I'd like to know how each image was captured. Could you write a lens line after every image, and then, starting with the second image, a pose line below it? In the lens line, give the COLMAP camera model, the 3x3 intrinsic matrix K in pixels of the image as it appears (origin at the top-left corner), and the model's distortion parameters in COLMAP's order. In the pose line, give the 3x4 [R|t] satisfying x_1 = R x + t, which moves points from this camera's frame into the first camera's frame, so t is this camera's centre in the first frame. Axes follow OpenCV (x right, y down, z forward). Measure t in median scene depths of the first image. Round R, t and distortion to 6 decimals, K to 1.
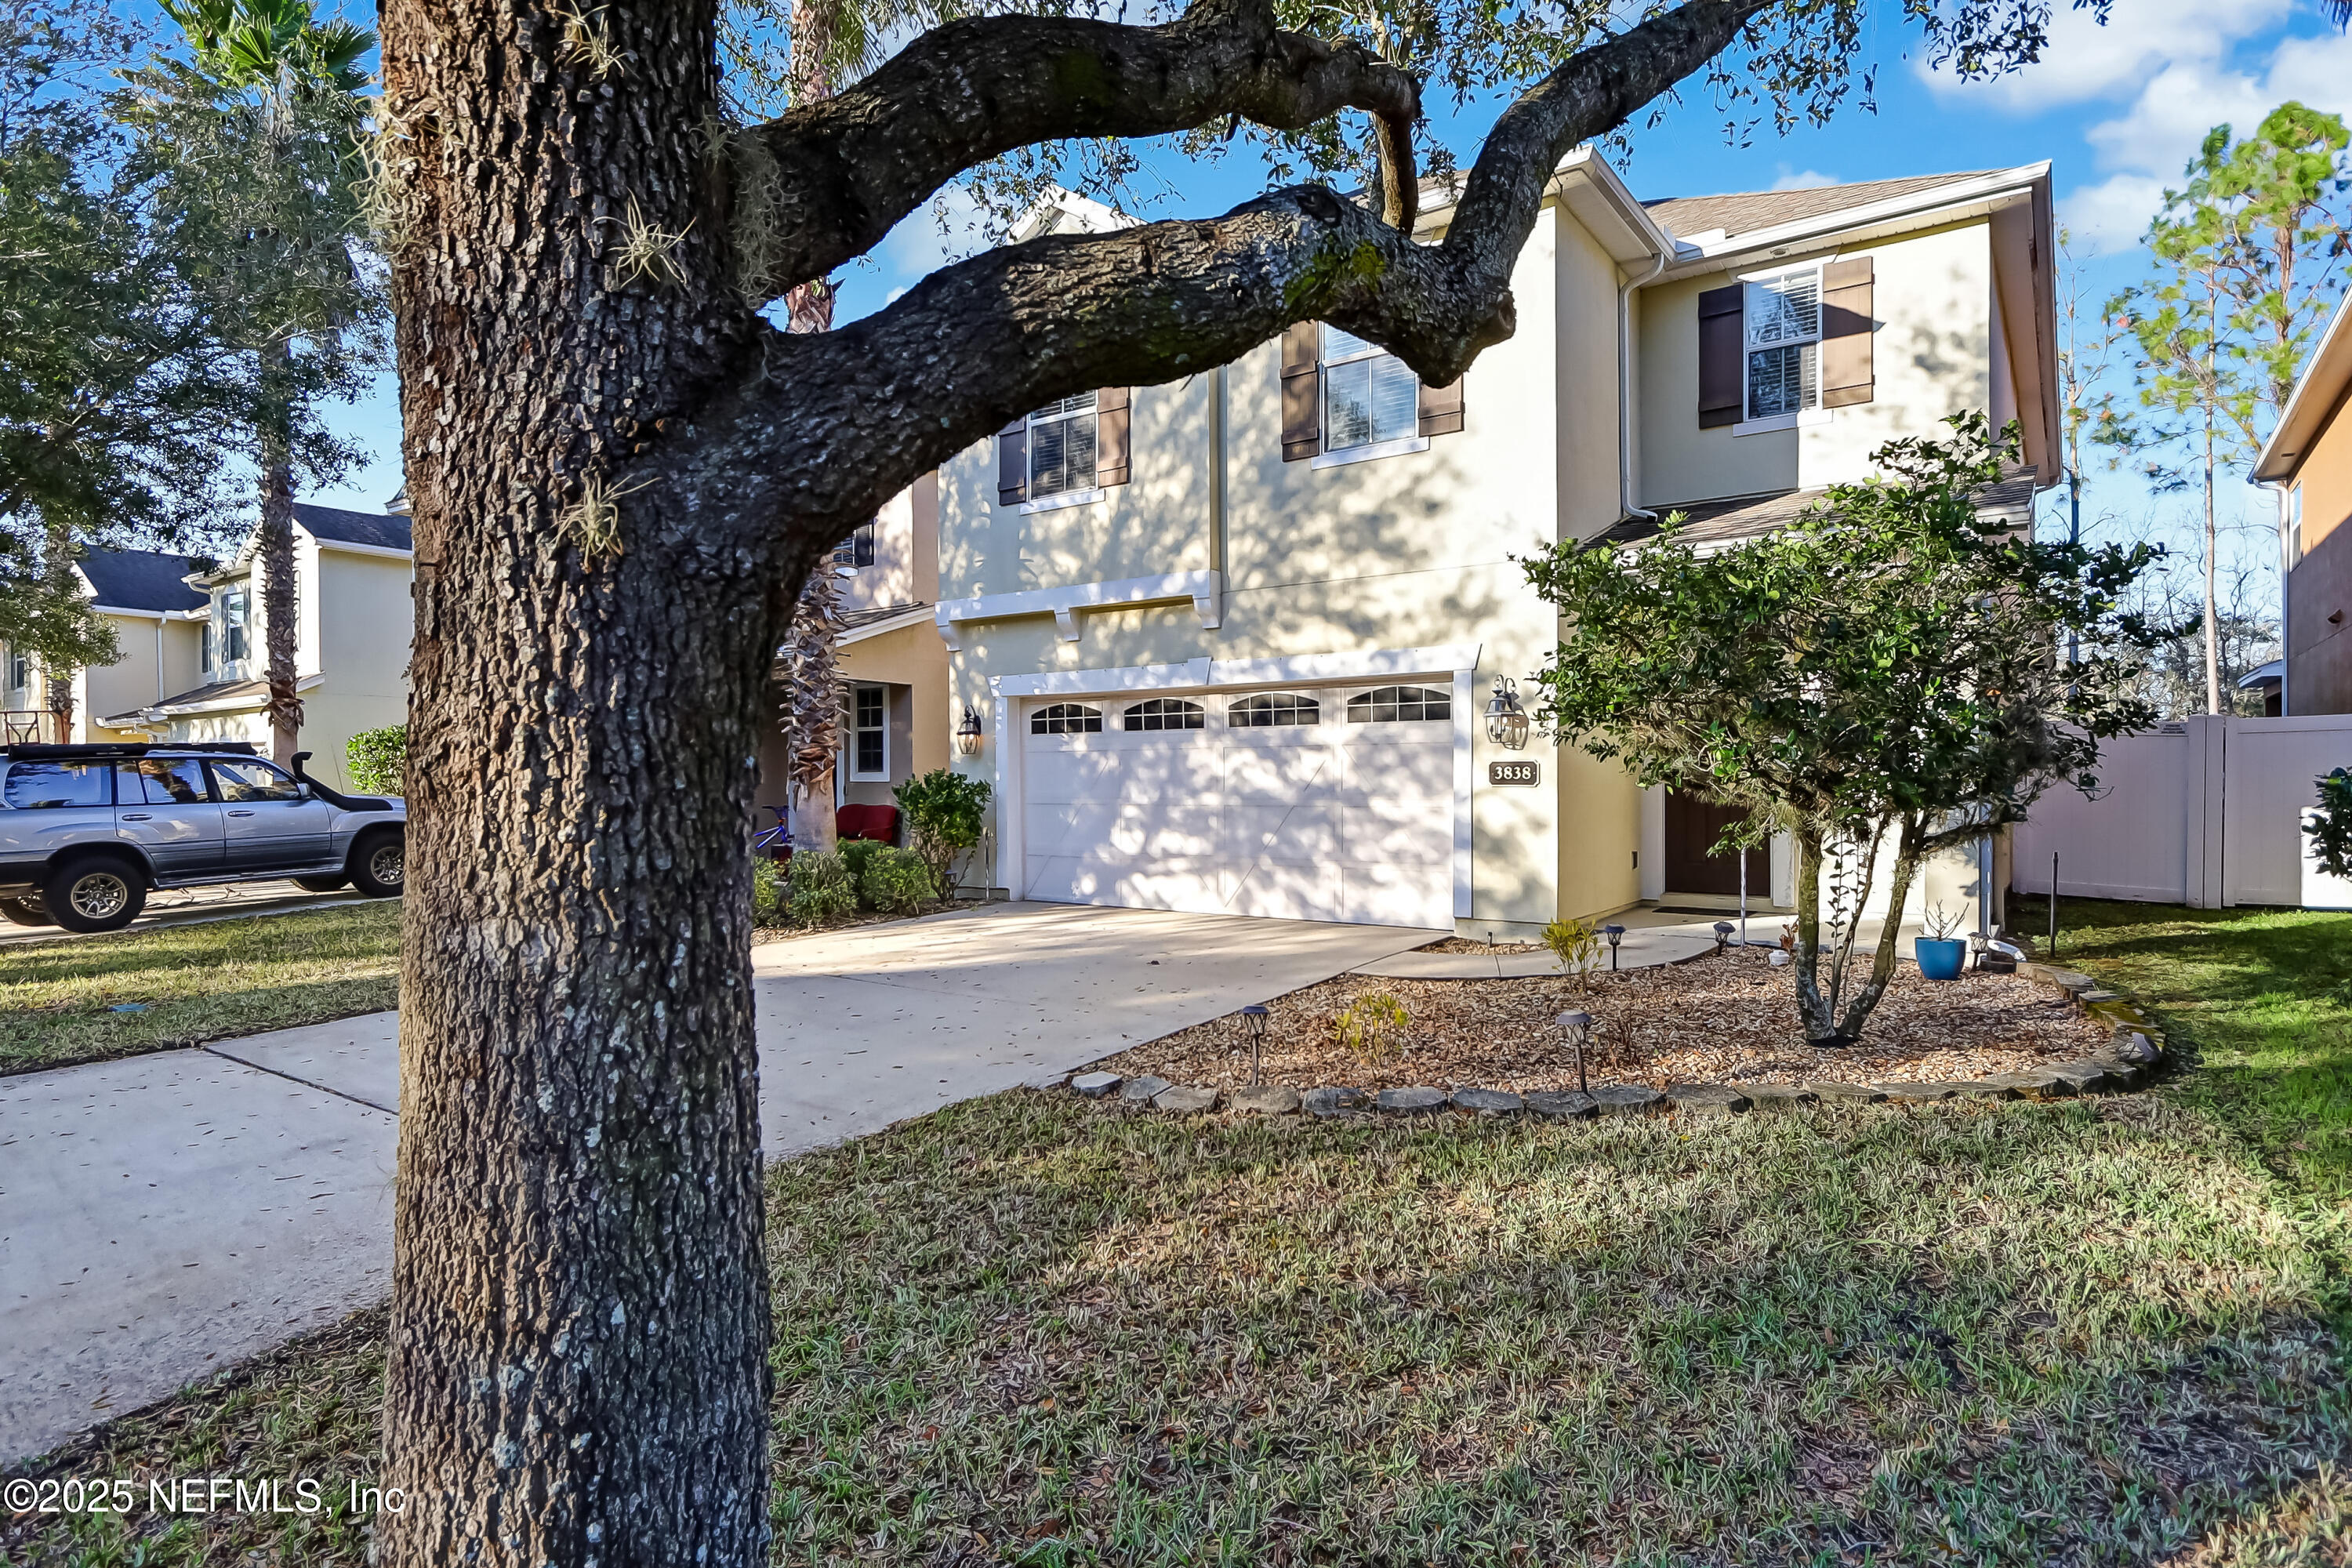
lens RADIAL K [[1244.1, 0, 1176.6], [0, 1244.1, 794.2], [0, 0, 1]] dist [-0.033803, 0.001605]
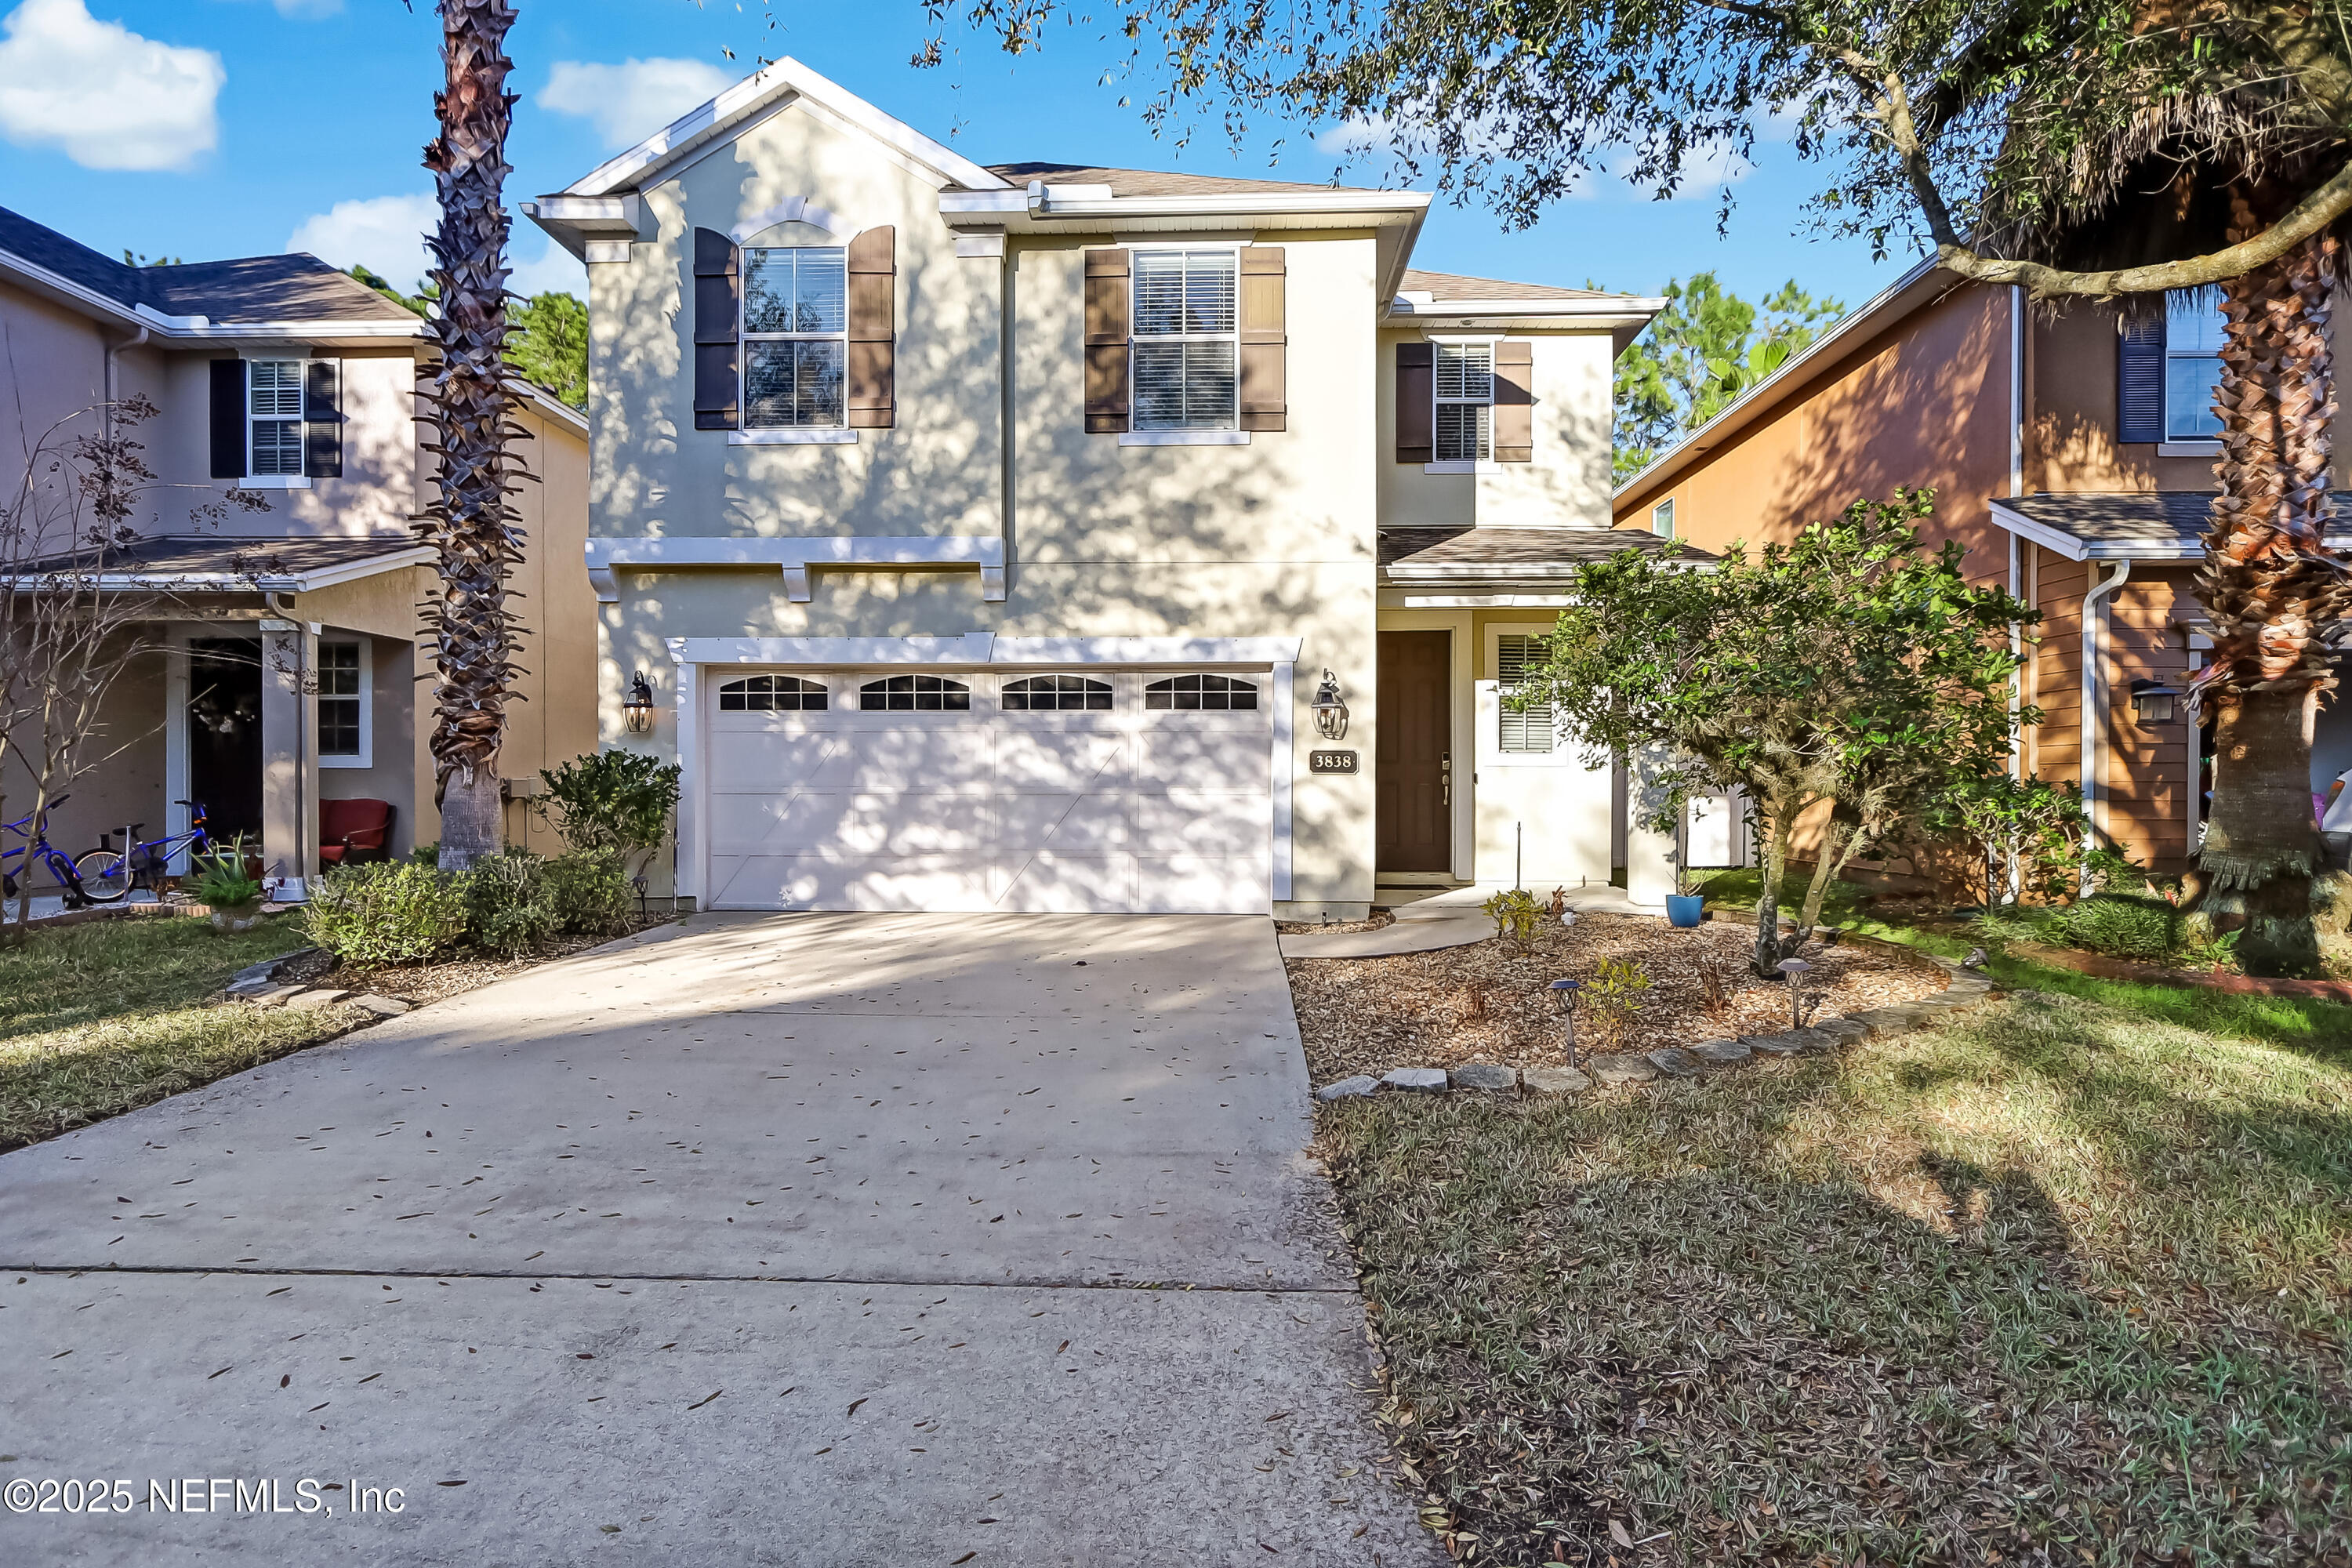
lens RADIAL K [[1244.1, 0, 1175.9], [0, 1244.1, 777.9], [0, 0, 1]] dist [-0.033803, 0.001605]
pose [[0.825750, 0.006646, 0.563997, -0.383992], [0.000064, 0.999929, -0.011877, 0.007252], [-0.564037, 0.009844, 0.825691, 0.173293]]
